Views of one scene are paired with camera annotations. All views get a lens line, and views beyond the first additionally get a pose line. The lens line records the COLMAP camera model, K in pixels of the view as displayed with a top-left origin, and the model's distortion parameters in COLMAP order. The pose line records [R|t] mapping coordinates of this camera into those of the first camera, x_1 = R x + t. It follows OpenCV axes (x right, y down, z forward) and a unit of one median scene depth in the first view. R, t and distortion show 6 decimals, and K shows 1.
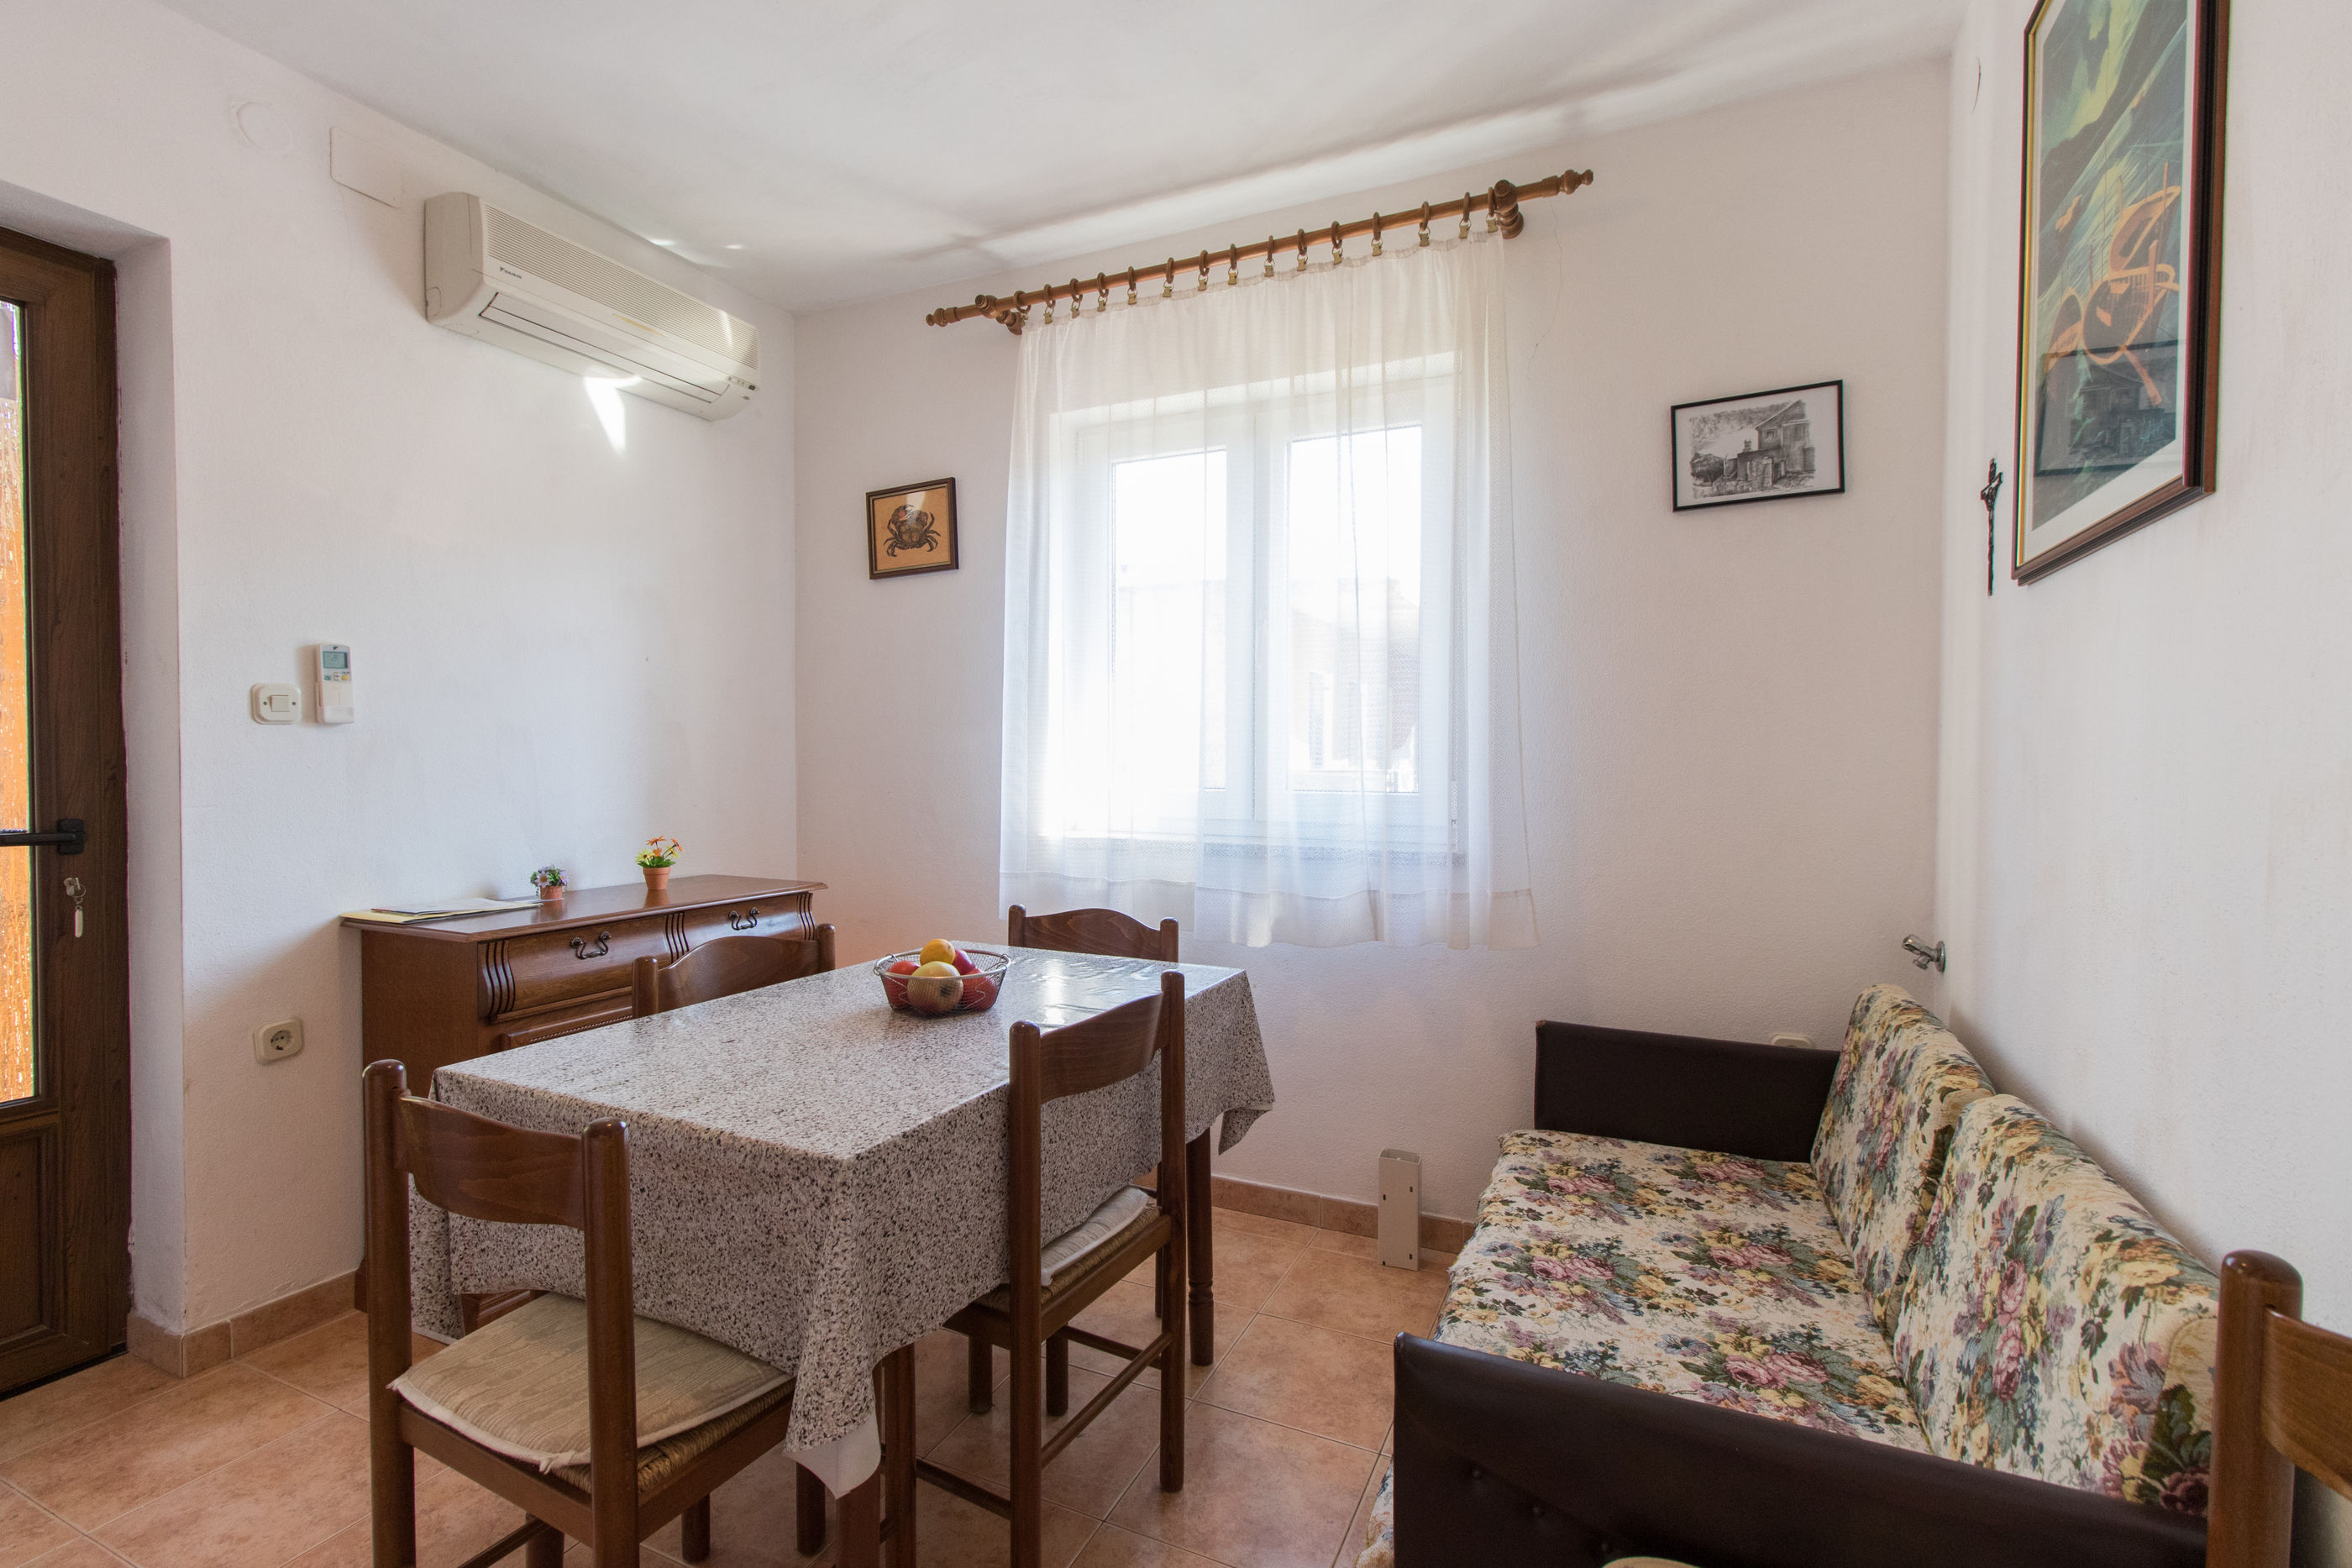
lens RADIAL K [[1073.7, 0, 1153.2], [0, 1073.7, 779.6], [0, 0, 1]] dist [0.001461, 0.000248]
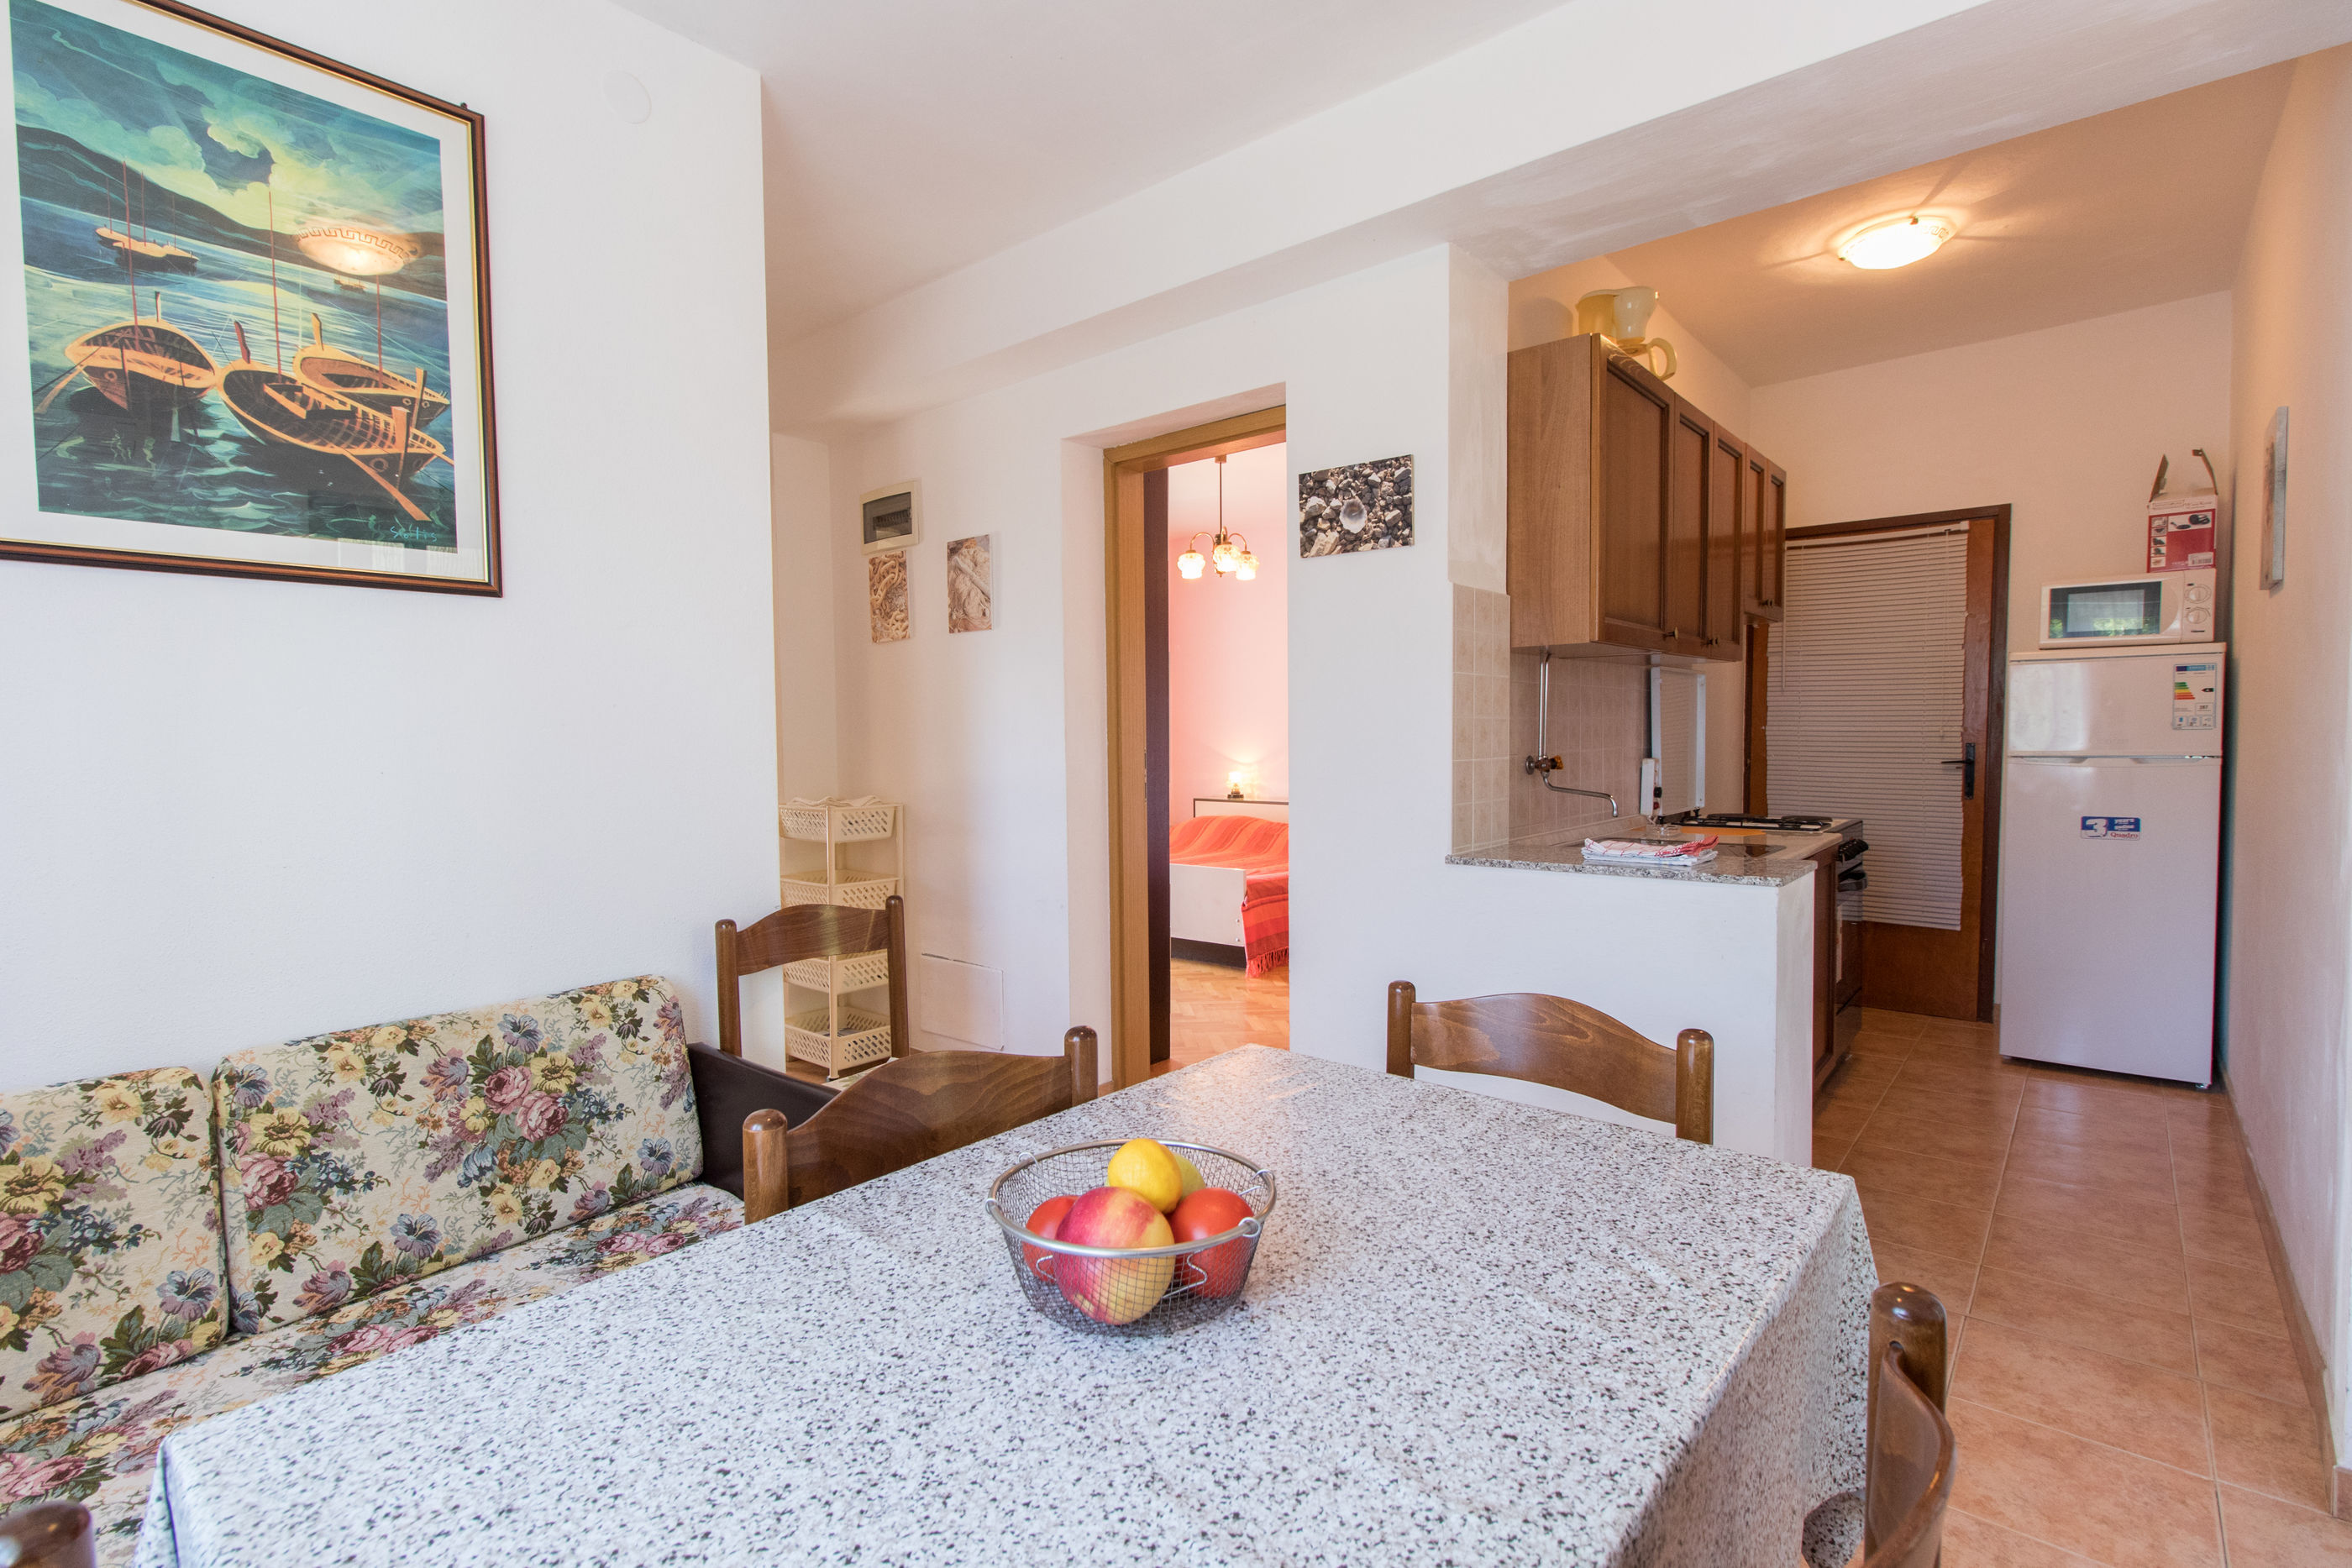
lens RADIAL K [[1107.3, 0, 1146.8], [0, 1107.3, 777.2], [0, 0, 1]] dist [0.004689, 0.000442]
pose [[-0.965000, -0.003928, 0.262221, -0.256991], [0.013754, 0.997754, 0.065565, -0.032438], [-0.261889, 0.066877, -0.962778, 1.155278]]
